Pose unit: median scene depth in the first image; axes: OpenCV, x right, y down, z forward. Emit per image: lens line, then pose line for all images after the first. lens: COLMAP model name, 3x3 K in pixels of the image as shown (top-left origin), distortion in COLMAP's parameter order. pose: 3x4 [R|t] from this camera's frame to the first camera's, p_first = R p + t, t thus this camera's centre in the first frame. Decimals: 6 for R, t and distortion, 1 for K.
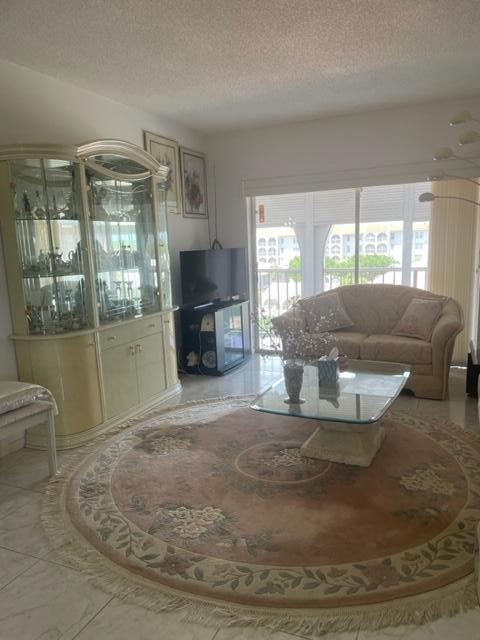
lens RADIAL K [[482.2, 0, 245.6], [0, 482.2, 324.1], [0, 0, 1]] dist [0.055918, -0.015733]
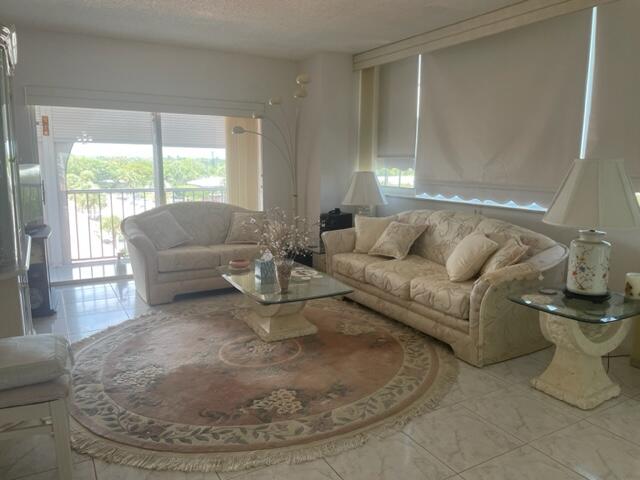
lens RADIAL K [[482.2, 0, 316.0], [0, 482.2, 243.6], [0, 0, 1]] dist [0.055918, -0.015733]
pose [[0.603878, -0.097491, 0.791092, -0.859441], [0.108792, 0.993285, 0.039363, -0.000819], [-0.789617, 0.062295, 0.610429, 0.203655]]
